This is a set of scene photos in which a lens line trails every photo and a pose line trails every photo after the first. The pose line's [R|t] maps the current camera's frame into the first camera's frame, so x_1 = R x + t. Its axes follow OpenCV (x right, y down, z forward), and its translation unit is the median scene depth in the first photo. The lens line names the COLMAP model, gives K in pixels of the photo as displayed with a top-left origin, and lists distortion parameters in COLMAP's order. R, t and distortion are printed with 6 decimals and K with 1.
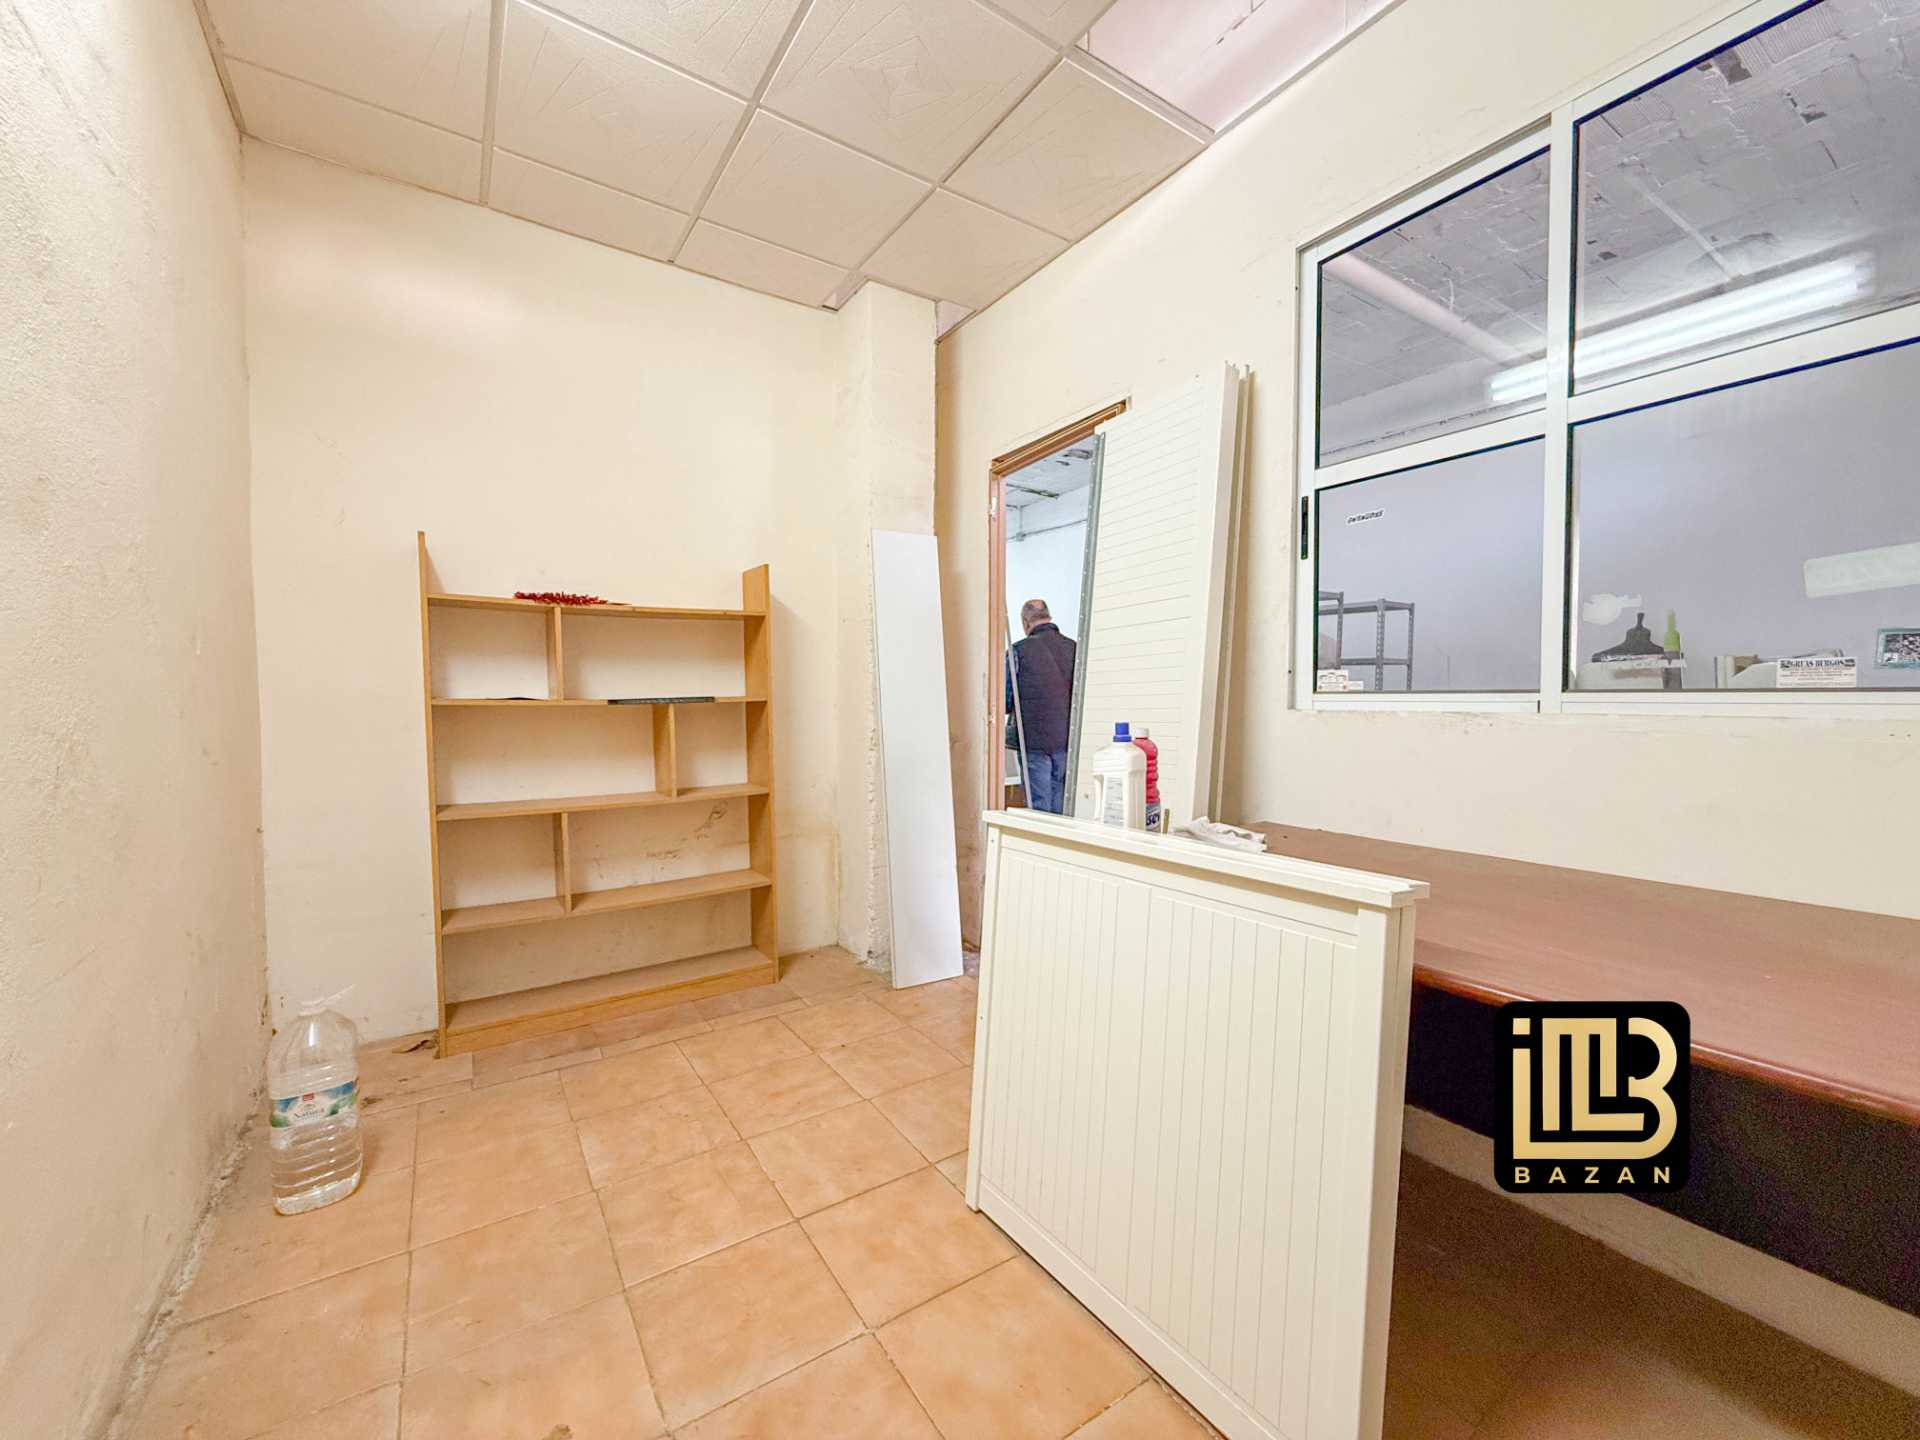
lens RADIAL K [[764.2, 0, 956.5], [0, 764.2, 720.6], [0, 0, 1]] dist [-0.000948, 0.000025]
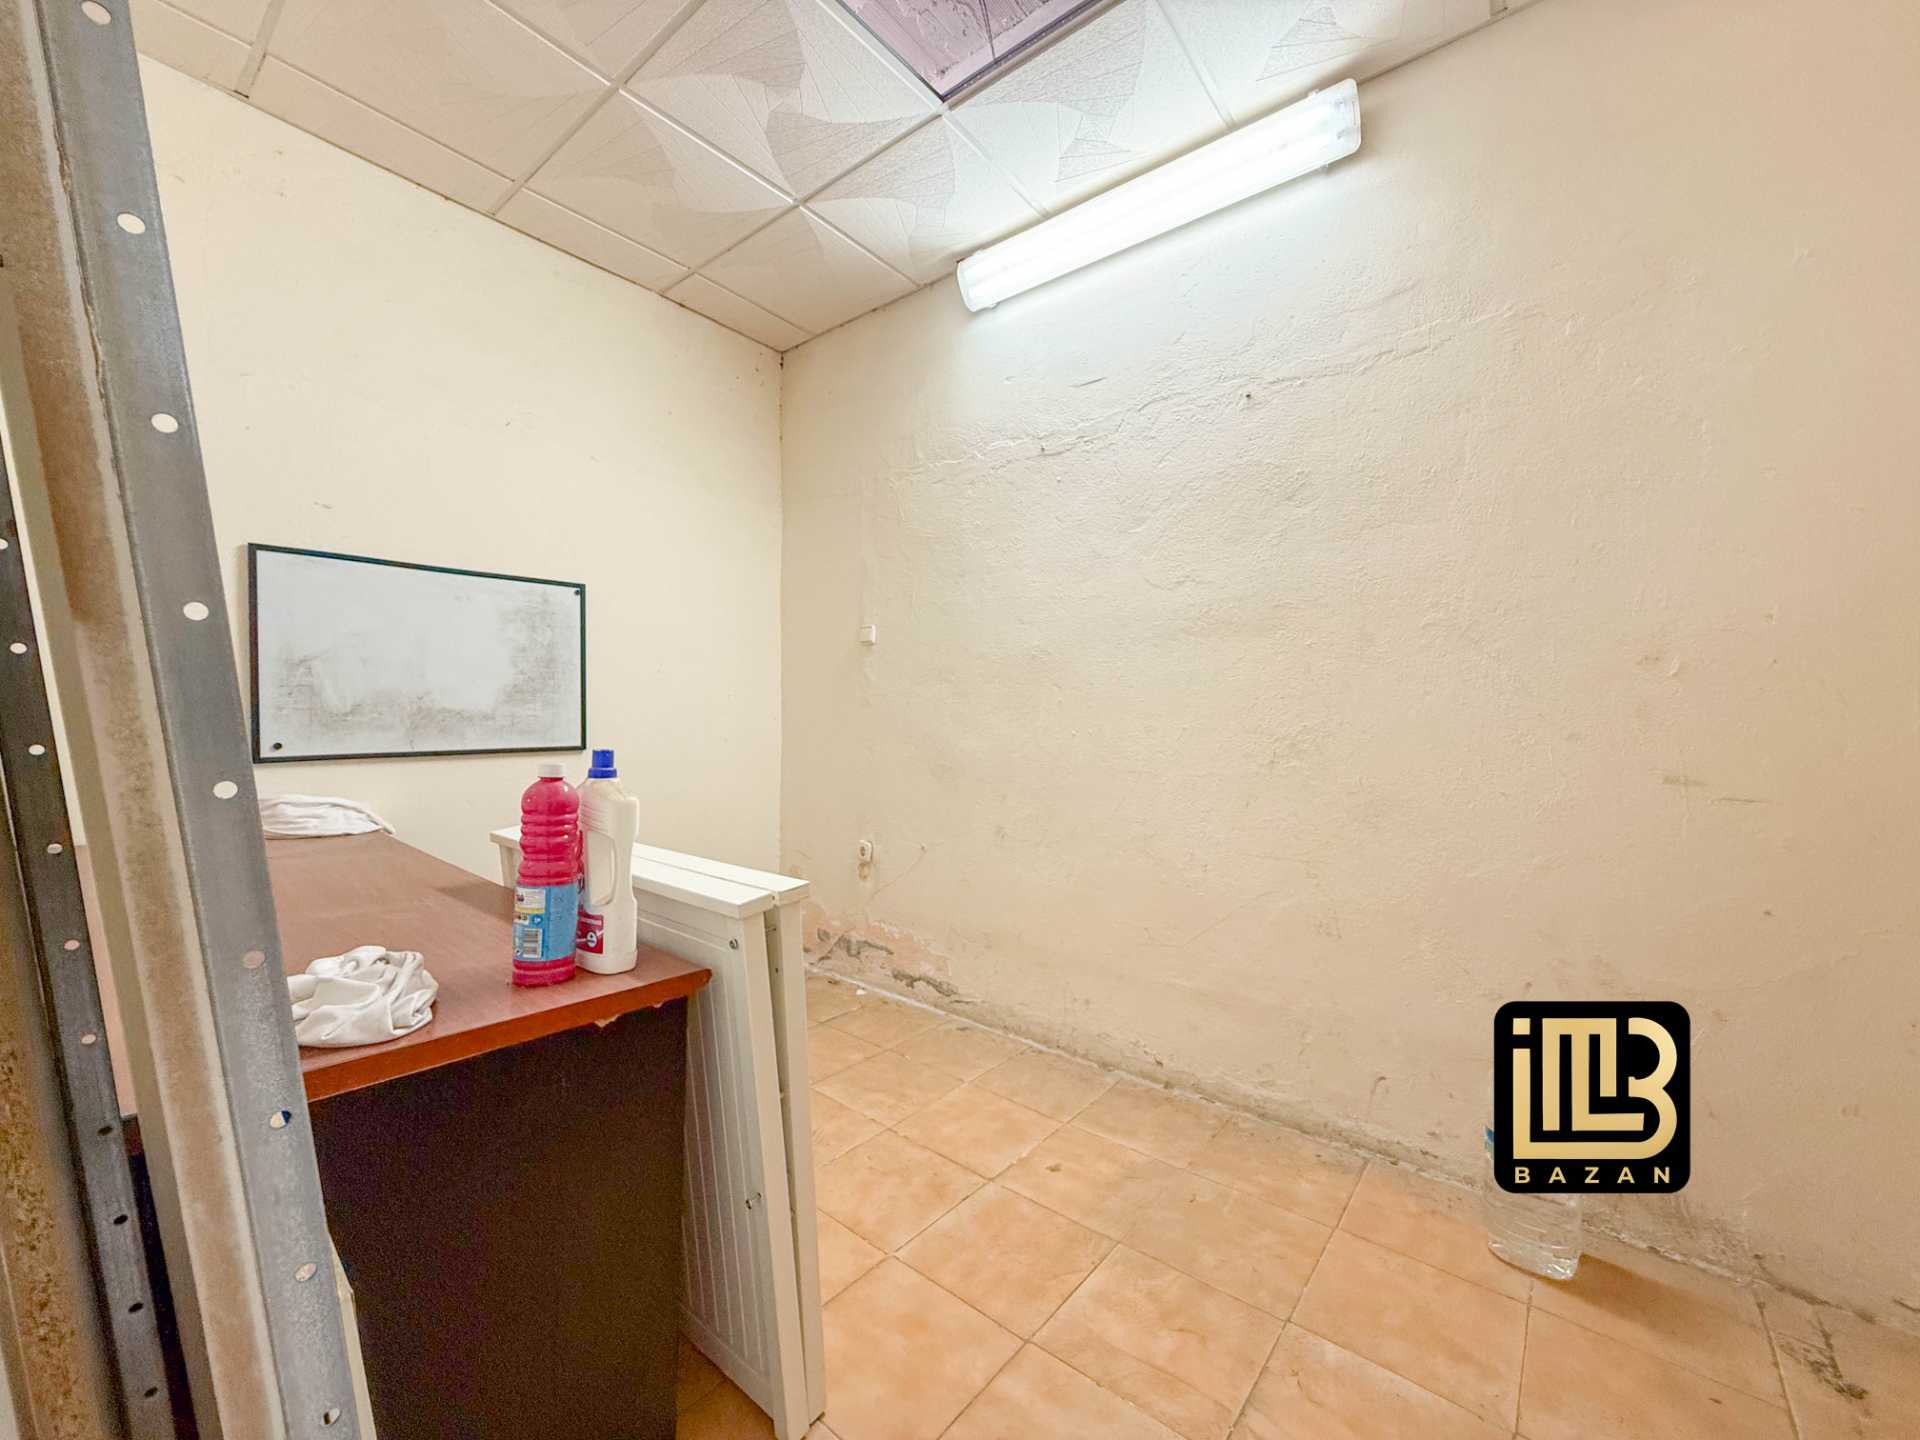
lens RADIAL K [[764.2, 0, 956.5], [0, 764.2, 720.6], [0, 0, 1]] dist [-0.000948, 0.000025]
pose [[-0.954113, 0.000805, -0.299445, 0.121824], [-0.015069, 0.998600, 0.050699, -0.073005], [0.299066, 0.052885, -0.952766, 1.811198]]
